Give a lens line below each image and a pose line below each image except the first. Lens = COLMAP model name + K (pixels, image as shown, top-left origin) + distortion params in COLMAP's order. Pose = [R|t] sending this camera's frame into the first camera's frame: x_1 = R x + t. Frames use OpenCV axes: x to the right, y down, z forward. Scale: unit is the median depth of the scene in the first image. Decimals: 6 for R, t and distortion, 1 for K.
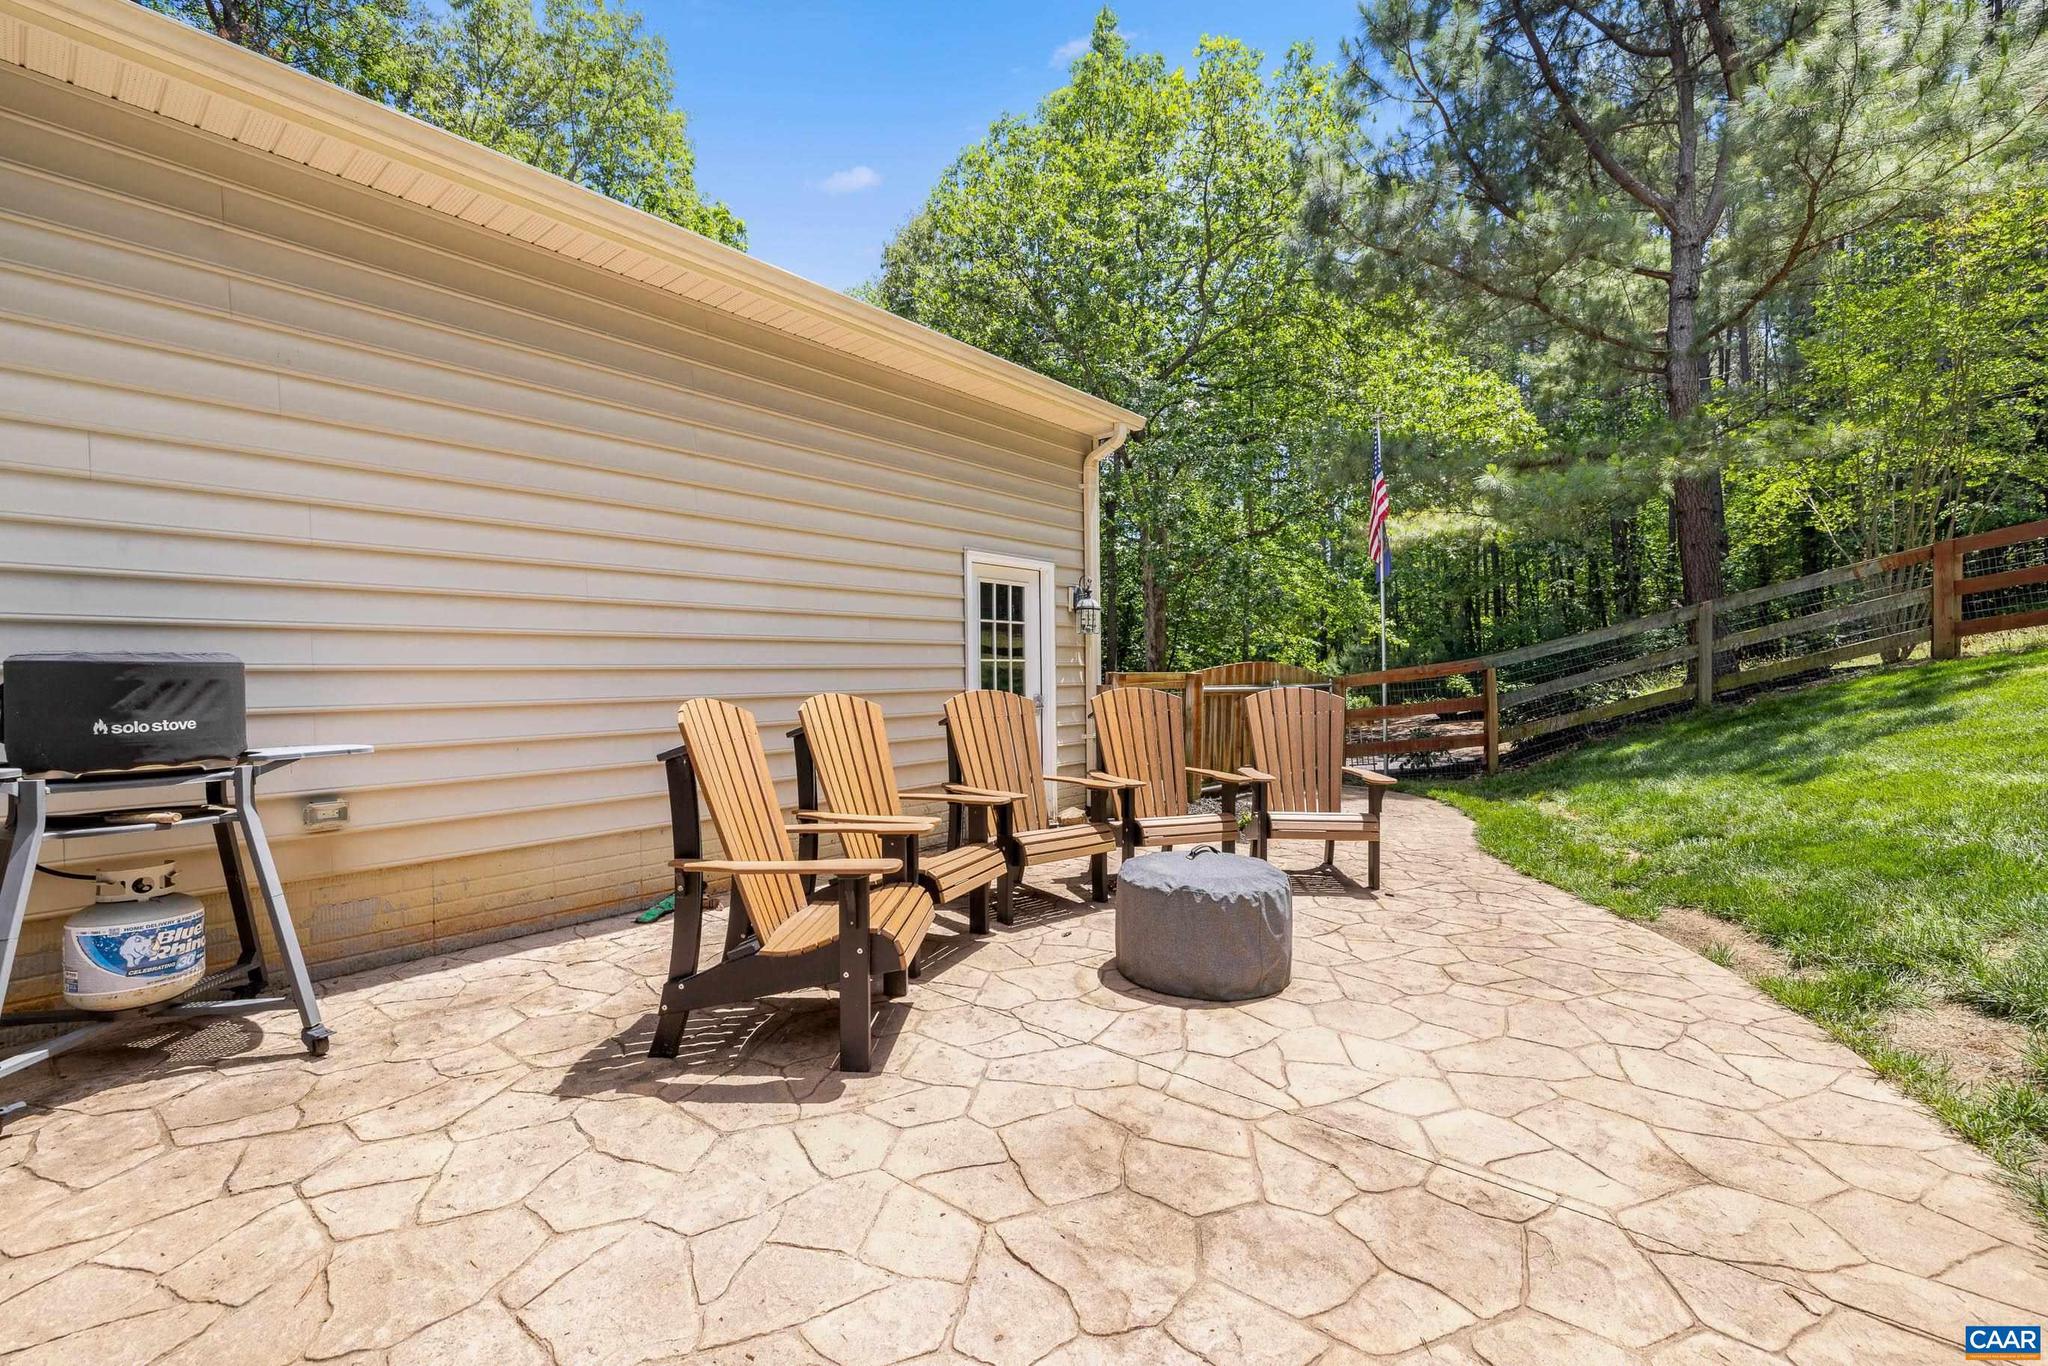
lens RADIAL K [[884.8, 0, 1017.8], [0, 884.8, 685.2], [0, 0, 1]] dist [0.008585, -0.001031]
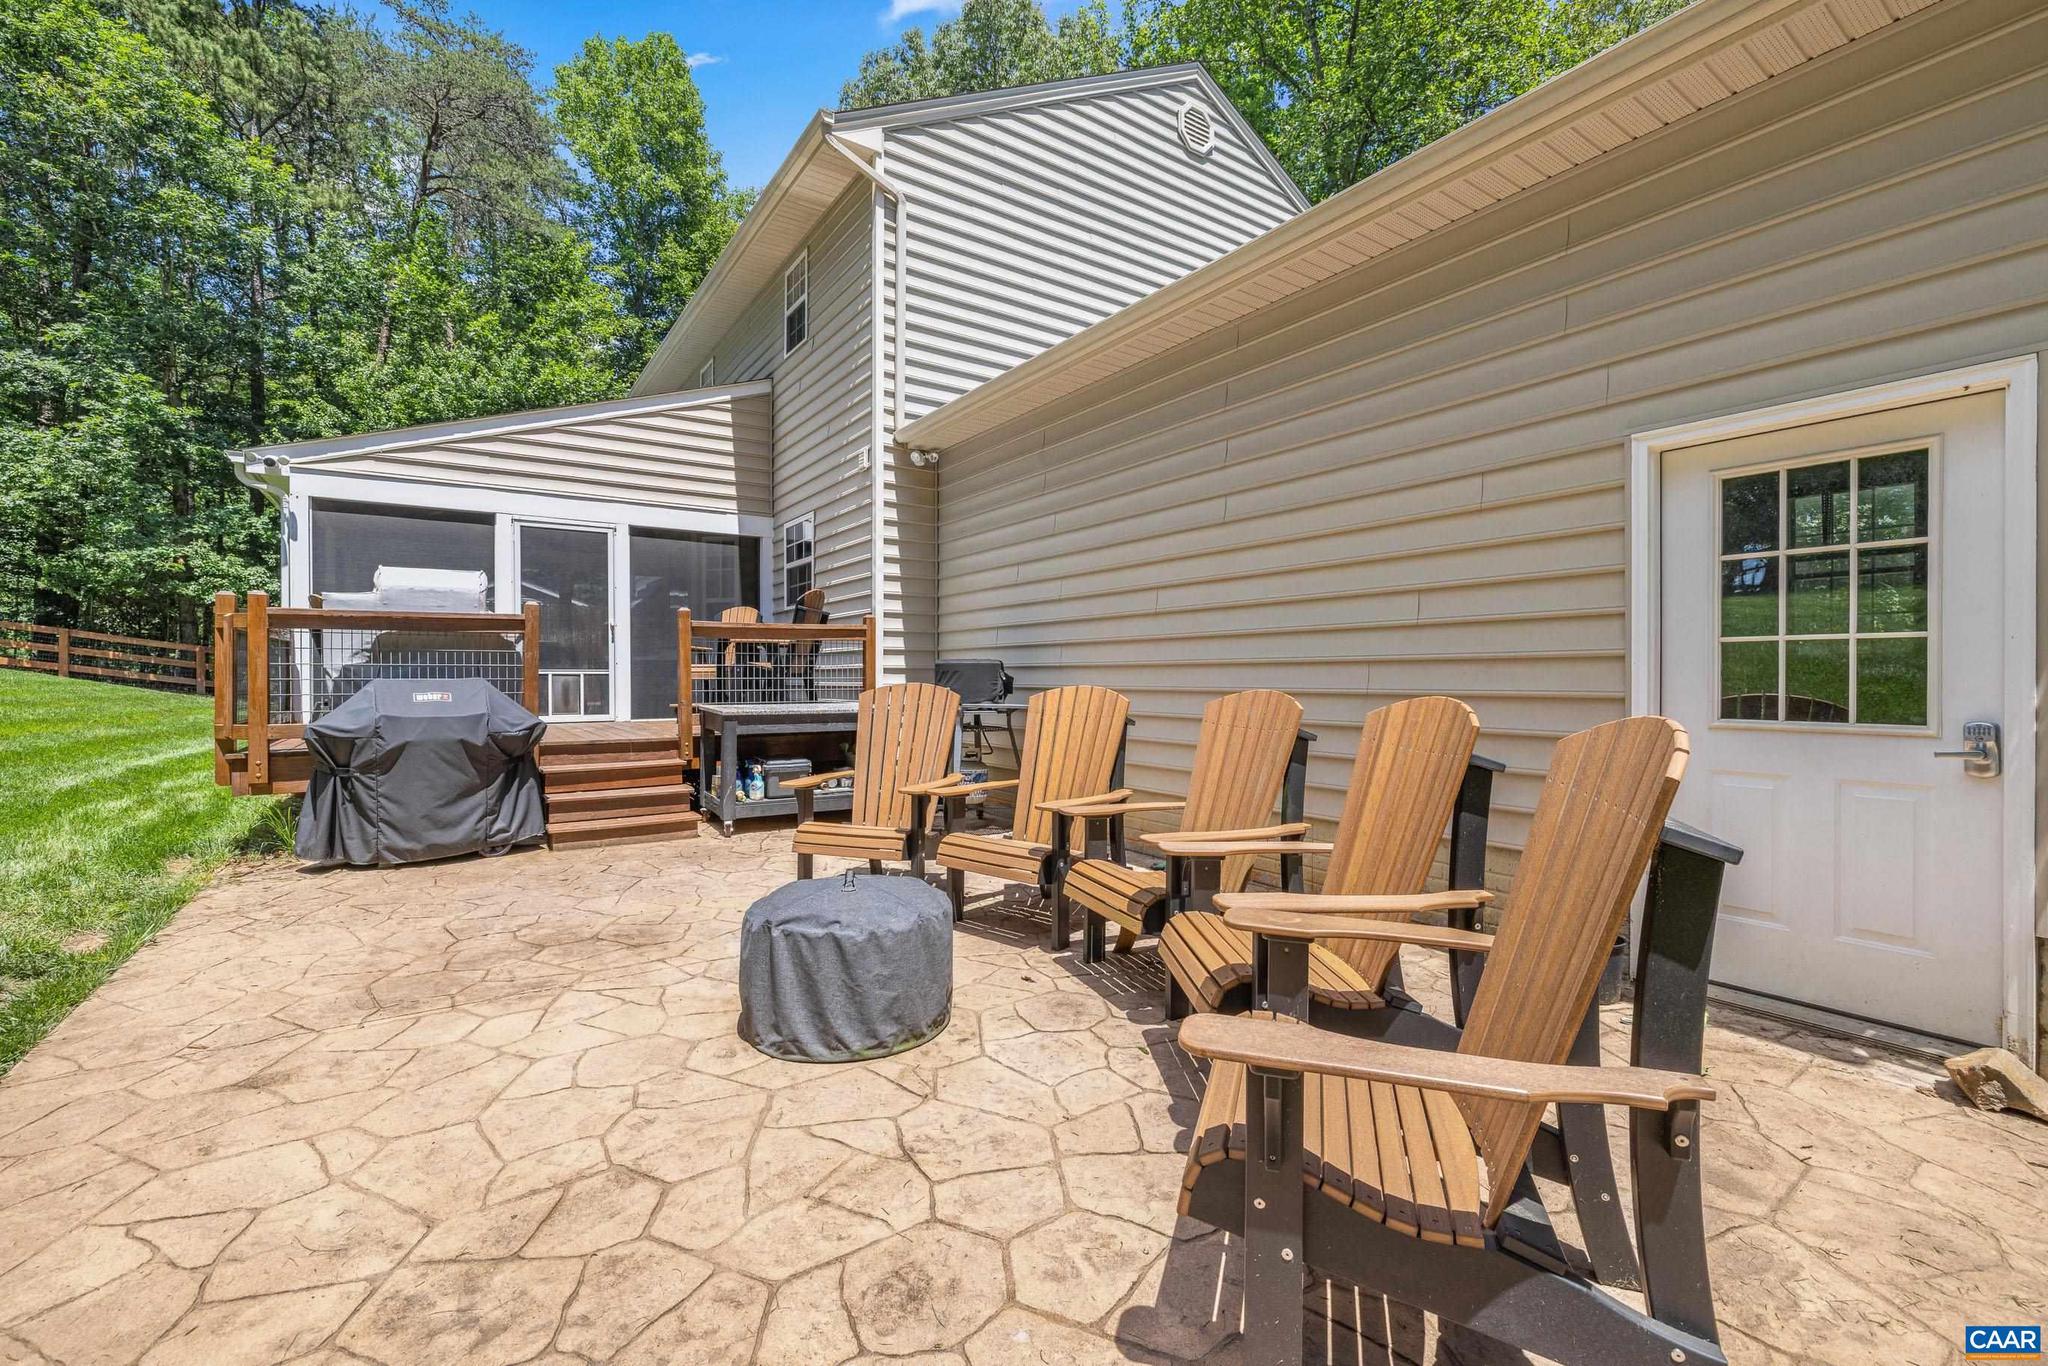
lens RADIAL K [[884.8, 0, 1033.4], [0, 884.8, 686.8], [0, 0, 1]] dist [0.008585, -0.001031]
pose [[-0.282847, 0.016192, -0.959028, 1.198353], [-0.012156, 0.999717, 0.020464, -0.015333], [0.959088, 0.017446, -0.282570, 1.746063]]
